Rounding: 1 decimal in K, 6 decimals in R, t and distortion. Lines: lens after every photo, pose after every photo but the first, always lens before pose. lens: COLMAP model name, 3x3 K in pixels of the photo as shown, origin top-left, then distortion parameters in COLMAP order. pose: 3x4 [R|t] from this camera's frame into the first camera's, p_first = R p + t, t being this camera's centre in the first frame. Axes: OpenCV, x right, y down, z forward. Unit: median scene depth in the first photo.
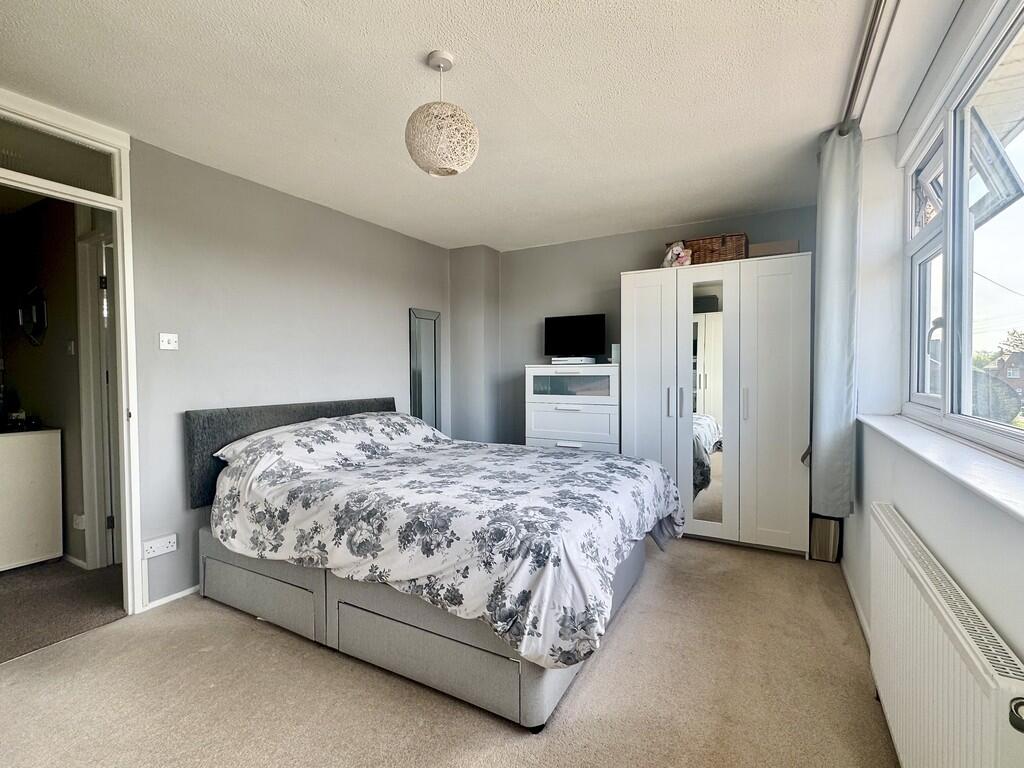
lens RADIAL K [[467.2, 0, 512.0], [0, 467.2, 384.0], [0, 0, 1]] dist [0.000655, 0.000094]
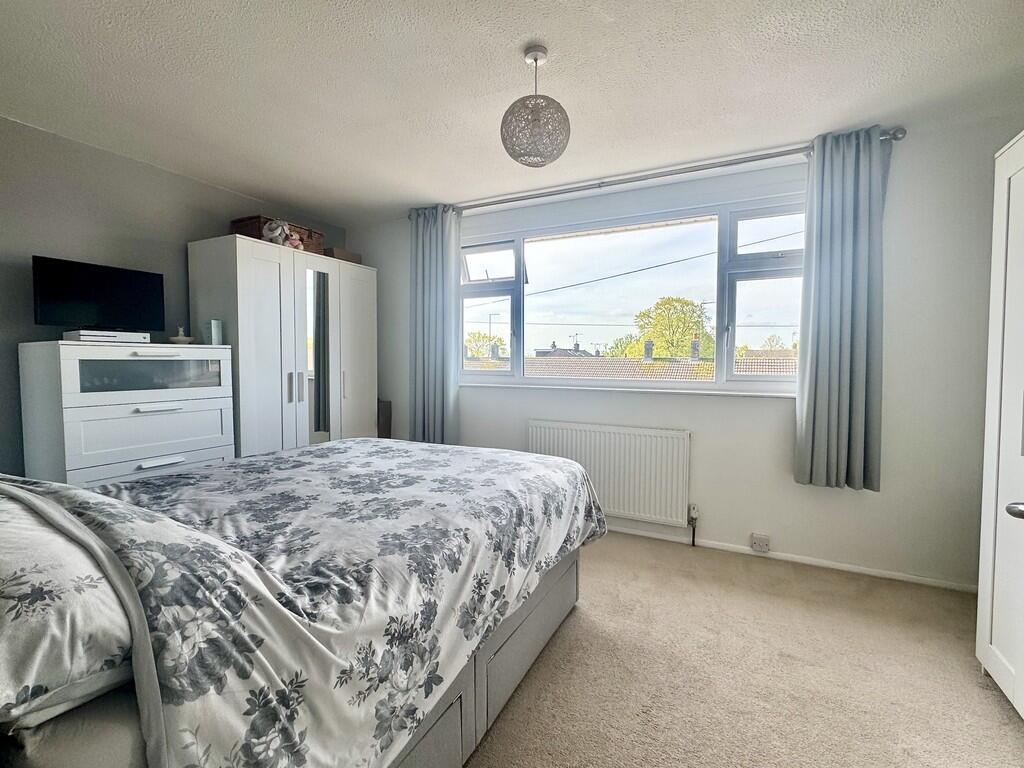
lens RADIAL K [[467.2, 0, 512.0], [0, 467.2, 384.0], [0, 0, 1]] dist [0.000655, 0.000094]
pose [[-0.046905, -0.043667, 0.997944, -0.668222], [0.025130, 0.998676, 0.044881, -0.000916], [-0.998583, 0.027184, -0.045745, 0.609054]]
